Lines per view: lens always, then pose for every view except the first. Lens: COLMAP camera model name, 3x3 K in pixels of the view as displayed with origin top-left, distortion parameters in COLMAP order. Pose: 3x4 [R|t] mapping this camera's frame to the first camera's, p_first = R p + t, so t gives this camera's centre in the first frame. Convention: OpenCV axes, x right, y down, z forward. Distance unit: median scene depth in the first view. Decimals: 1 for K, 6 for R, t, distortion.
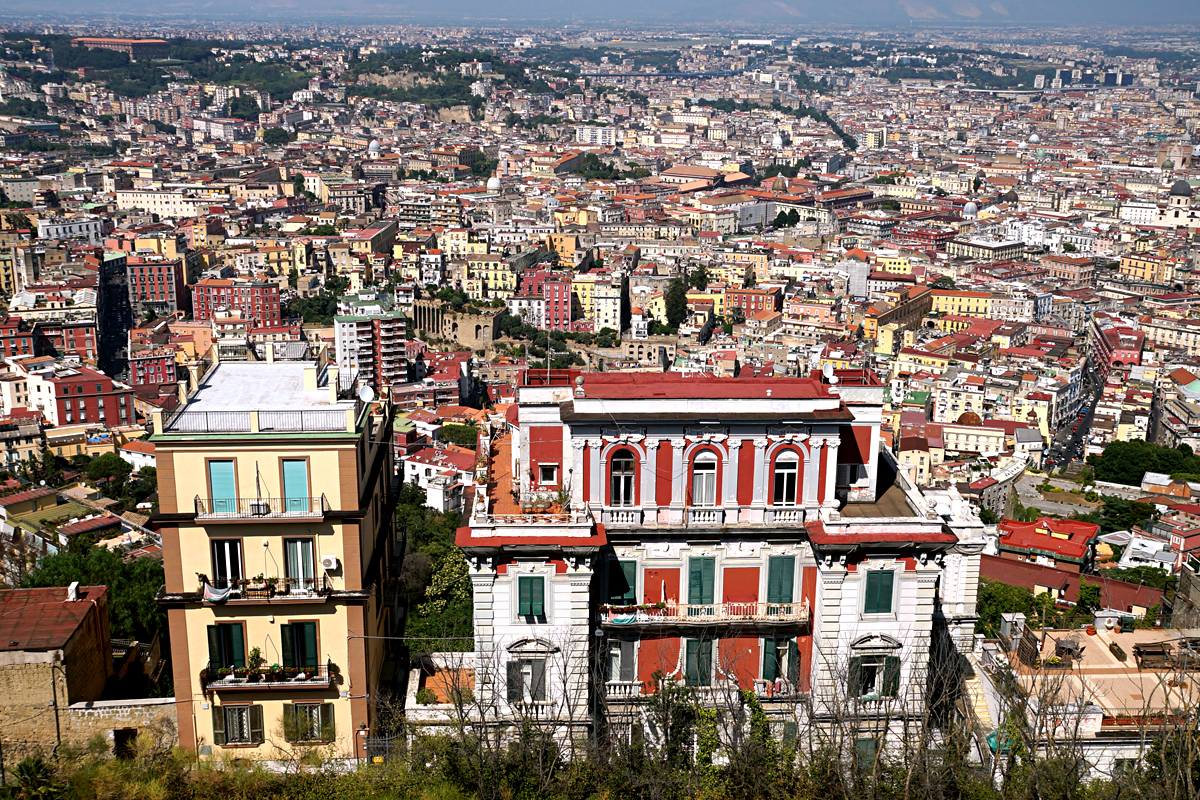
lens RADIAL K [[1449.0, 0, 600.0], [0, 1449.0, 400.0], [0, 0, 1]] dist [-0.028977, 0.061702]
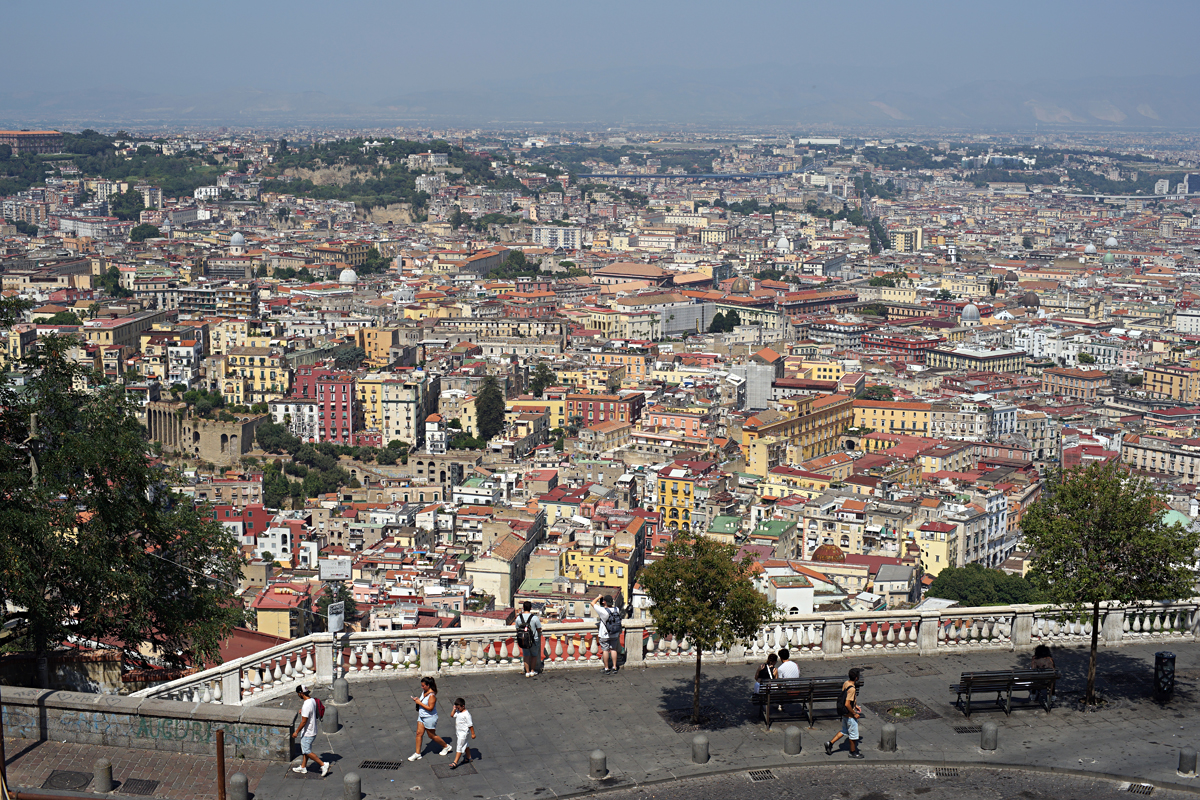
lens RADIAL K [[1798.0, 0, 600.0], [0, 1798.0, 400.0], [0, 0, 1]] dist [-0.122480, -0.030175]
pose [[0.998776, 0.003645, -0.049325, 0.138398], [-0.008978, 0.994073, -0.108346, 0.026673], [0.048638, 0.108657, 0.992889, 0.054365]]
